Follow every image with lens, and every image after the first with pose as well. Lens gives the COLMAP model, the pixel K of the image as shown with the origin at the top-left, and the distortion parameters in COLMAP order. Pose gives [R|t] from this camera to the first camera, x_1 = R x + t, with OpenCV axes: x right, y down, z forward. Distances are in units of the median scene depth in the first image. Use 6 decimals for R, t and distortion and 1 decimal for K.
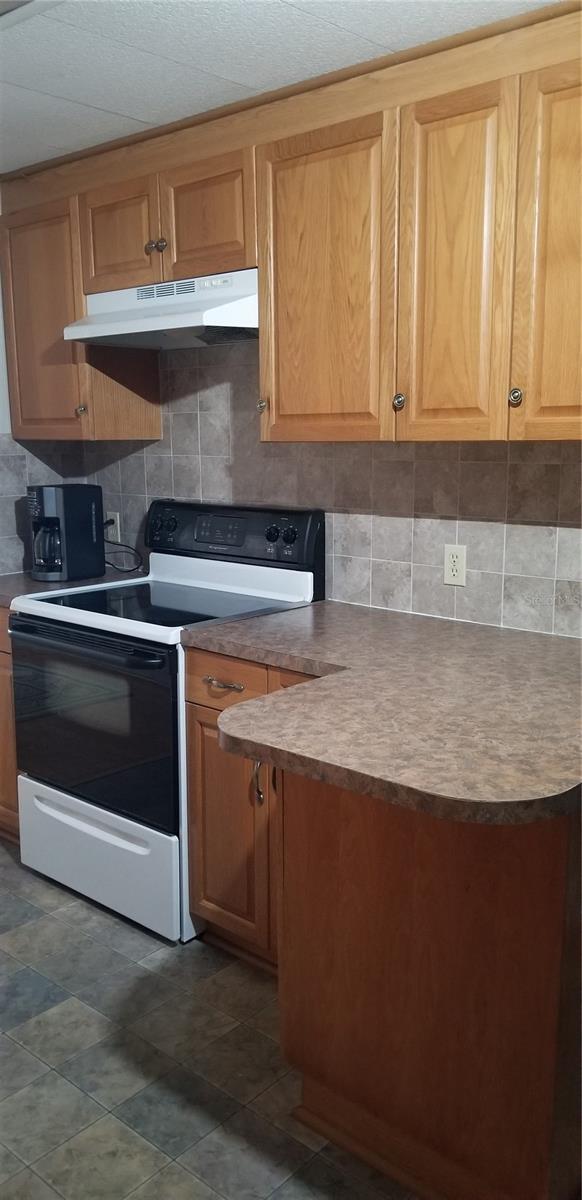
lens RADIAL K [[940.6, 0, 294.1], [0, 940.6, 598.5], [0, 0, 1]] dist [0.086983, -0.134951]
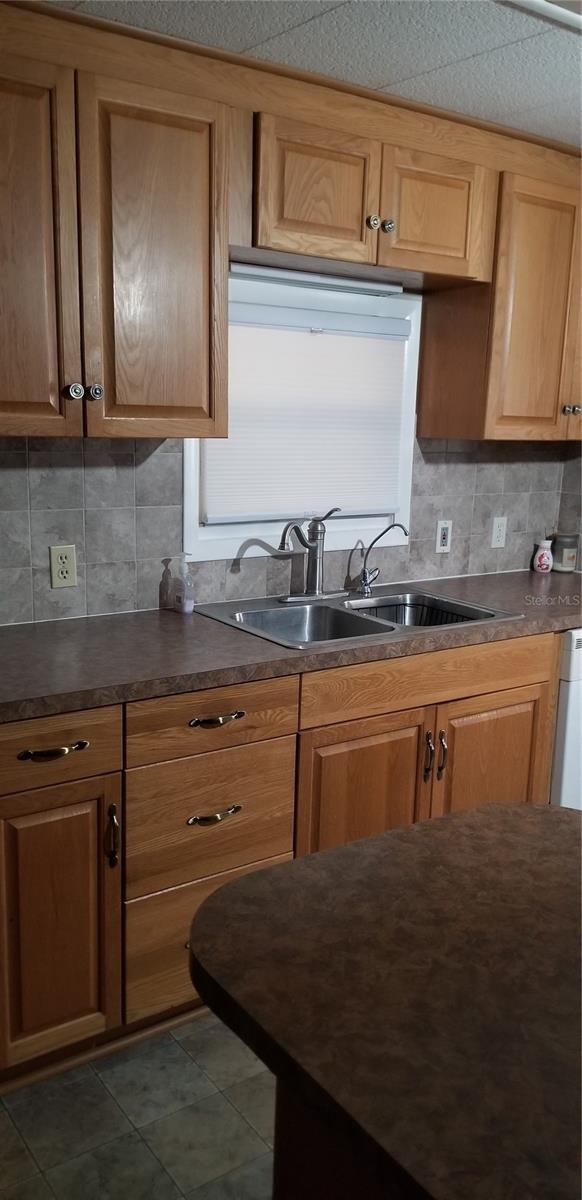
lens RADIAL K [[940.6, 0, 295.5], [0, 940.6, 596.8], [0, 0, 1]] dist [0.086983, -0.134951]
pose [[-0.227856, 0.192896, -0.954397, 0.751027], [-0.208254, 0.947844, 0.241291, -0.204240], [0.951164, 0.253736, -0.175801, 0.940559]]
